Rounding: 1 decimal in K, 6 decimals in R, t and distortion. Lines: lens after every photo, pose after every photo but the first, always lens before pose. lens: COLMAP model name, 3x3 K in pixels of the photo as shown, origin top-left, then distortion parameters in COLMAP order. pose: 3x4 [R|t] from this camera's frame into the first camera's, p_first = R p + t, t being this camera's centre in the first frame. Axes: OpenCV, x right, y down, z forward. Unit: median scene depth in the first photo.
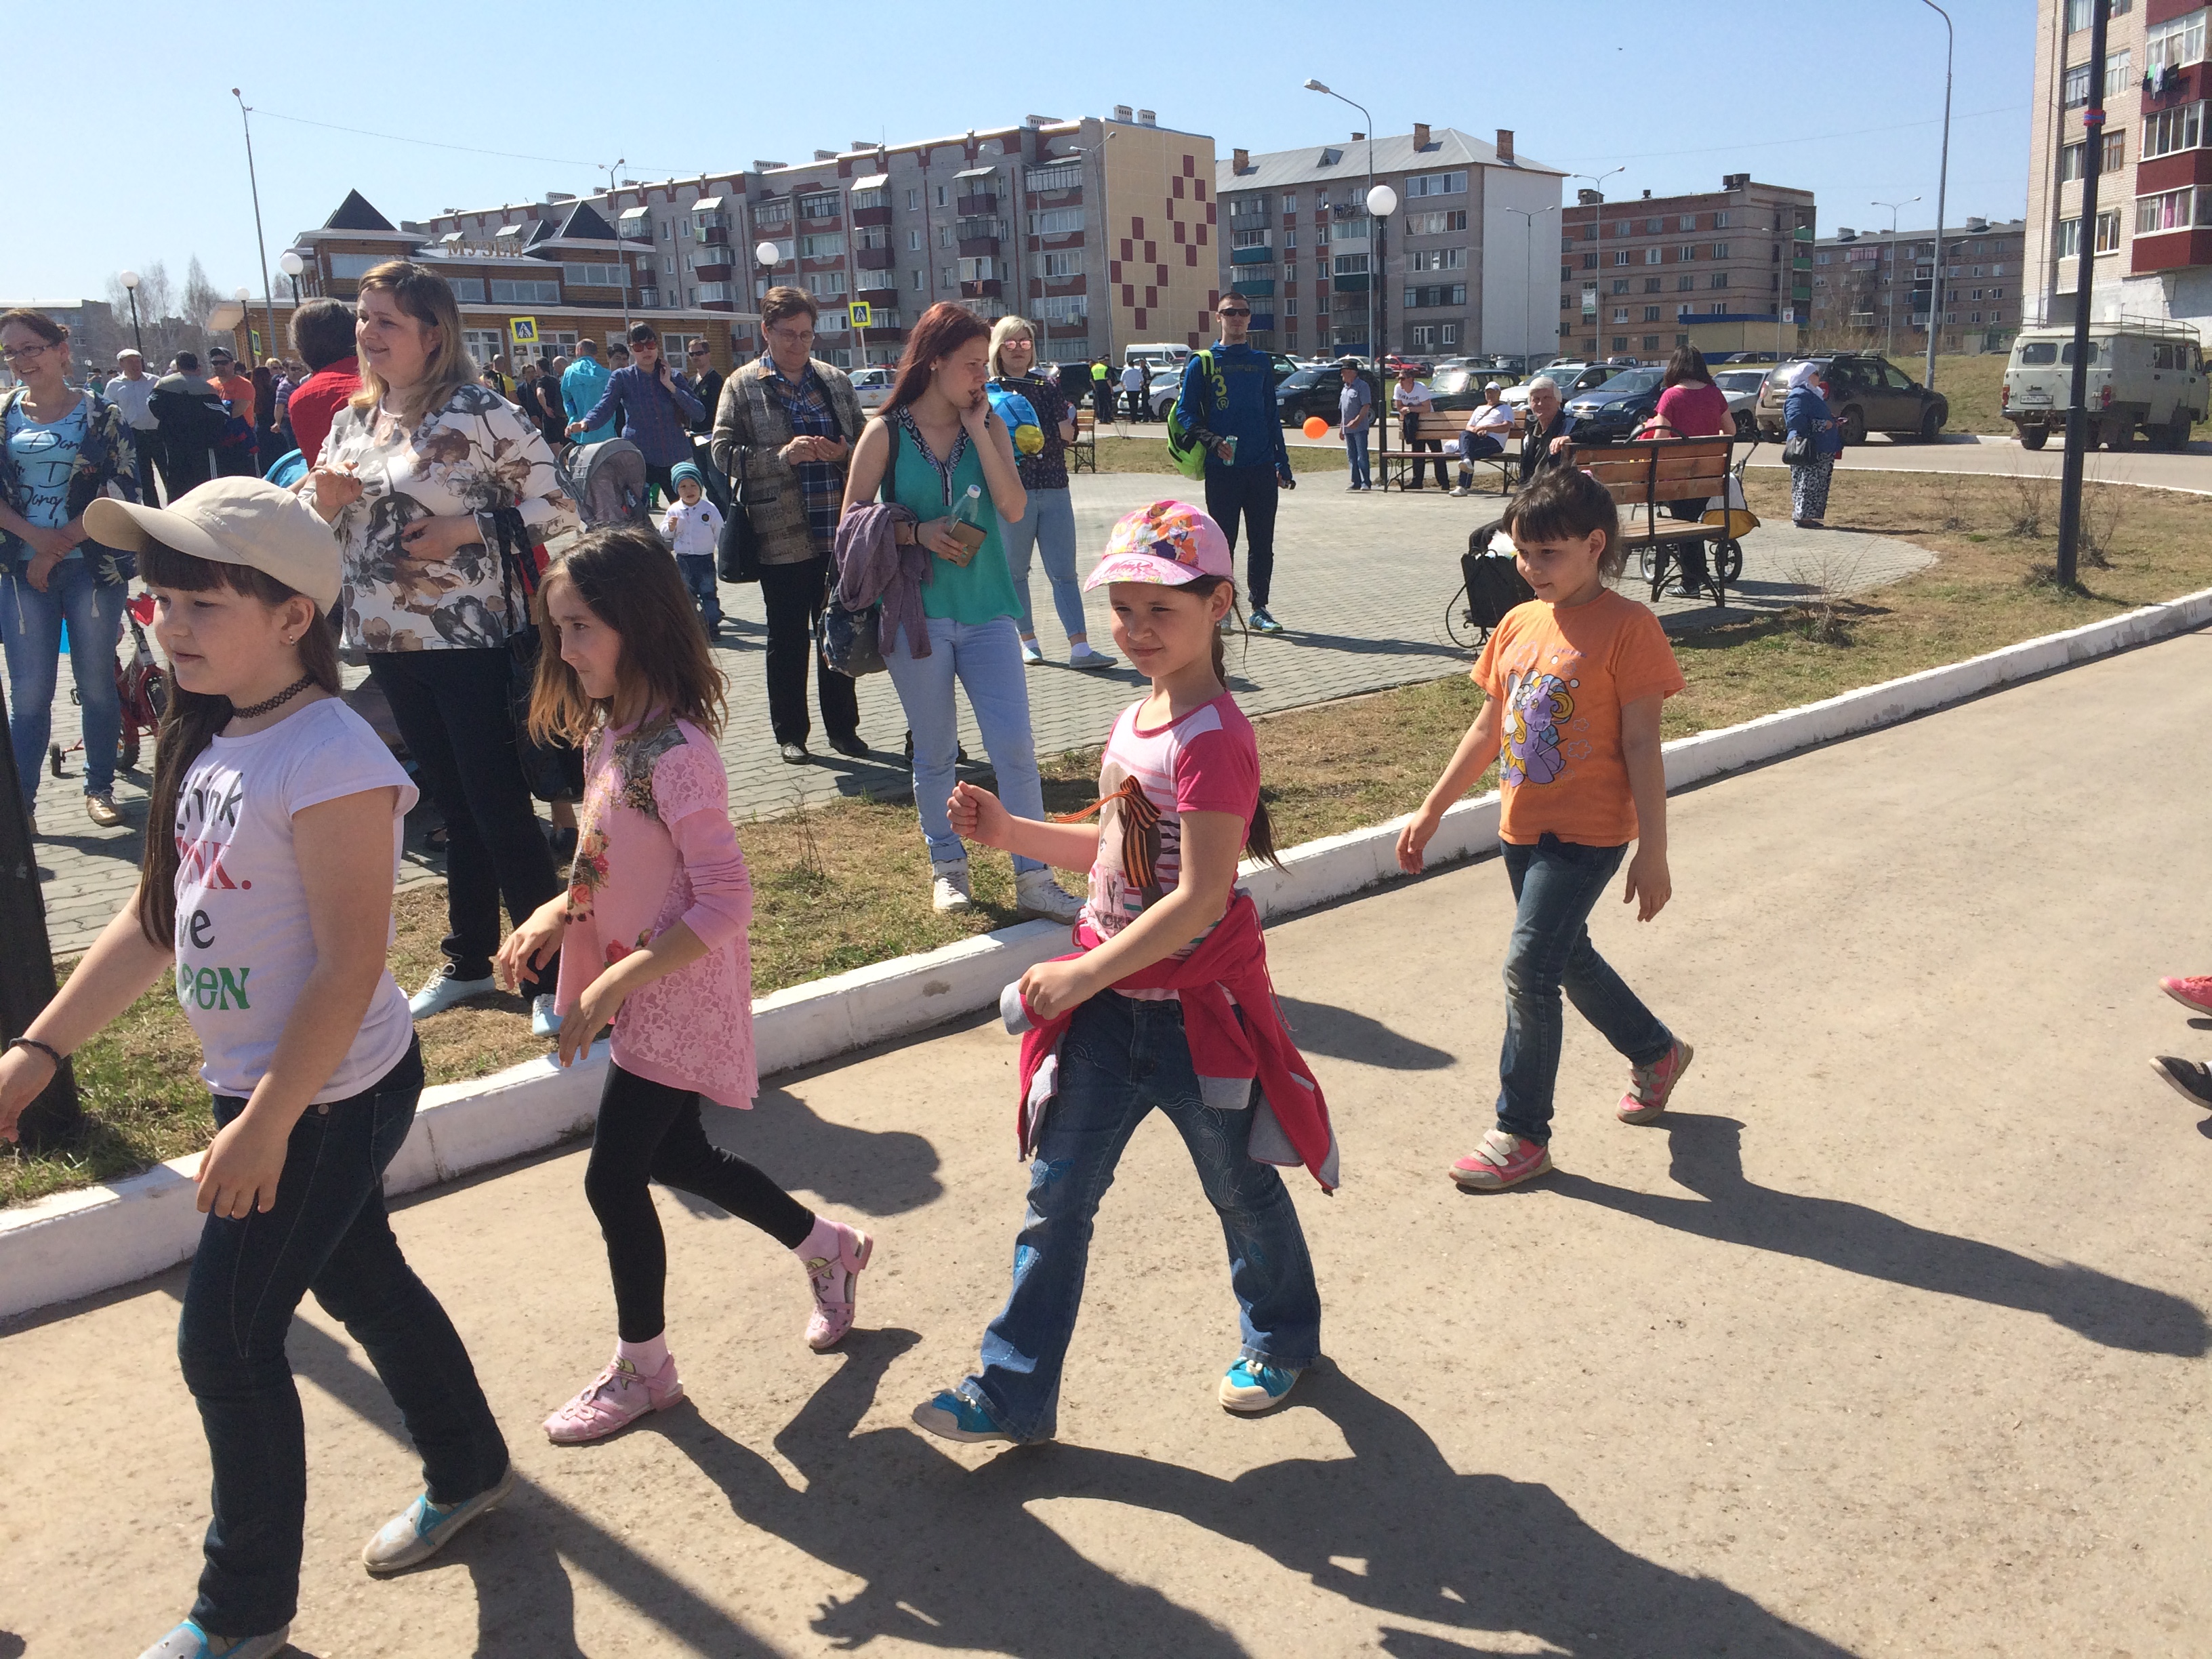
lens RADIAL K [[1878.4, 0, 1101.7], [0, 1878.4, 780.2], [0, 0, 1]] dist [0.084863, -0.114579]
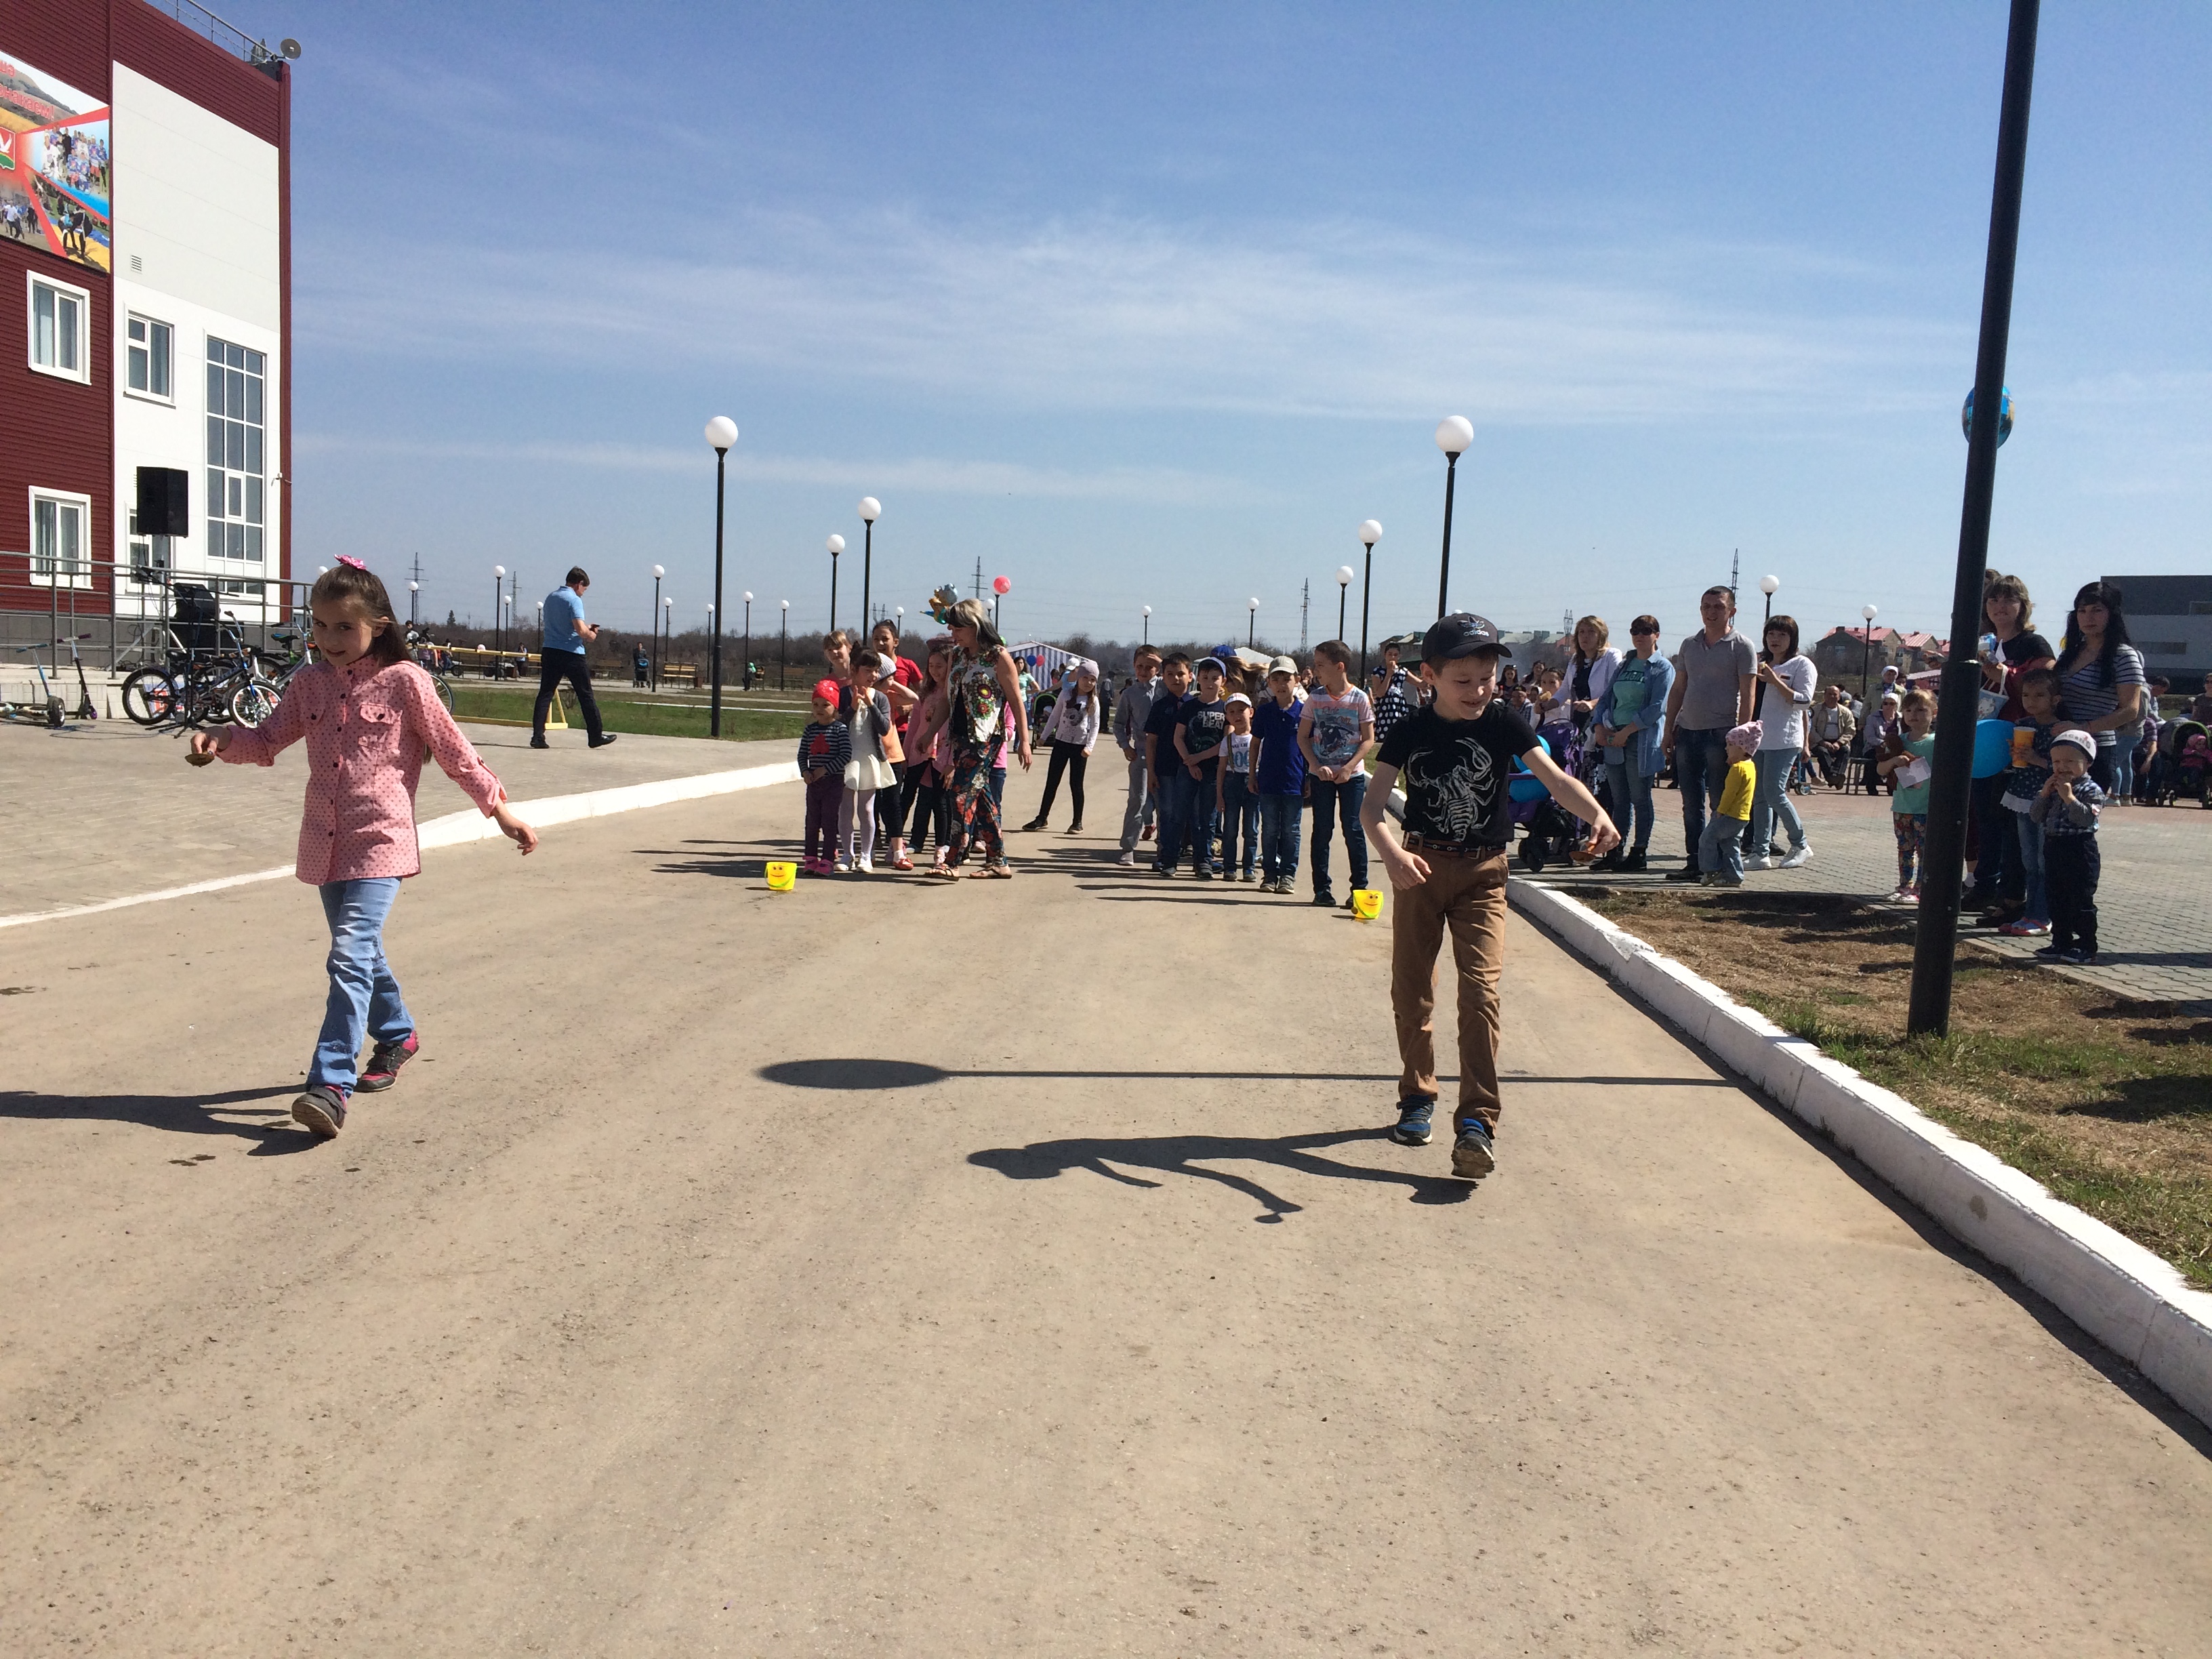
lens RADIAL K [[1878.4, 0, 1101.7], [0, 1878.4, 780.2], [0, 0, 1]] dist [0.084863, -0.114579]
pose [[-0.762336, 0.024108, -0.646733, 0.813522], [-0.150457, 0.965324, 0.213334, -0.211631], [0.629450, 0.259938, -0.732274, 1.380642]]
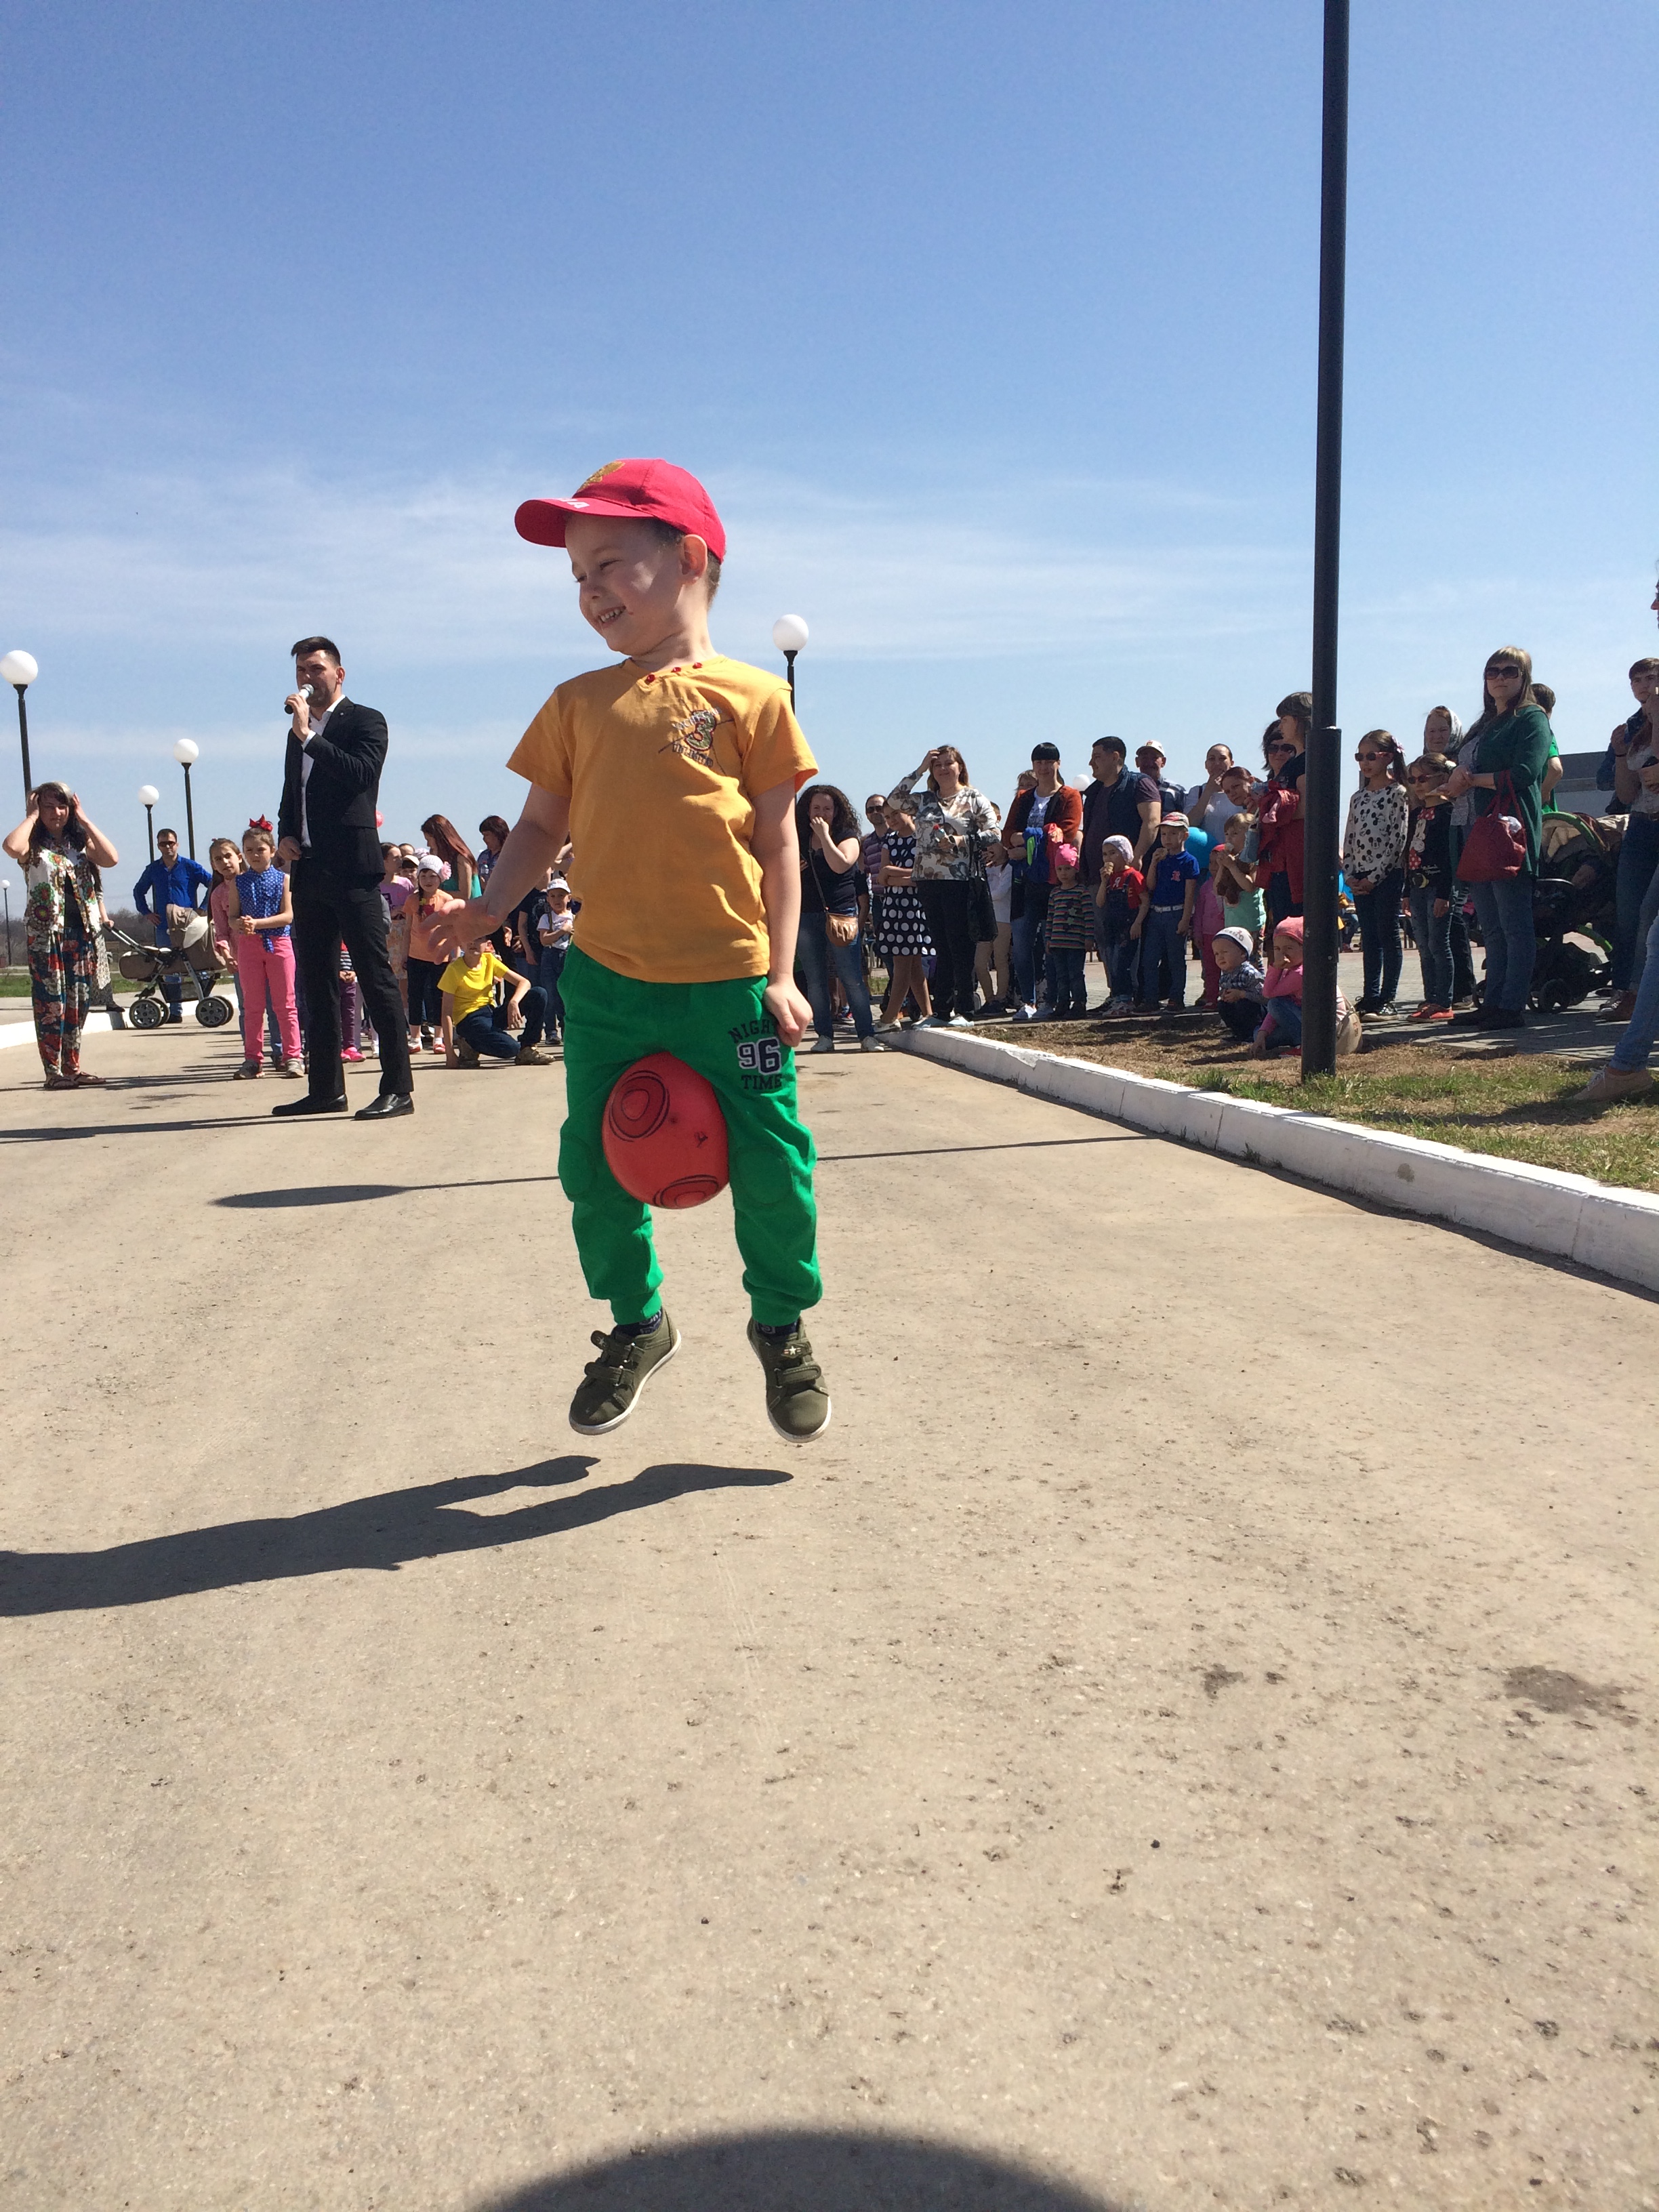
lens RADIAL K [[1872.4, 0, 825.8], [0, 1872.4, 1051.8], [0, 0, 1]] dist [0.082296, -0.095184]
pose [[-0.613485, 0.092339, -0.784289, 0.873770], [-0.109518, 0.973595, 0.200294, -0.112591], [0.782075, 0.208772, -0.587173, 1.362853]]
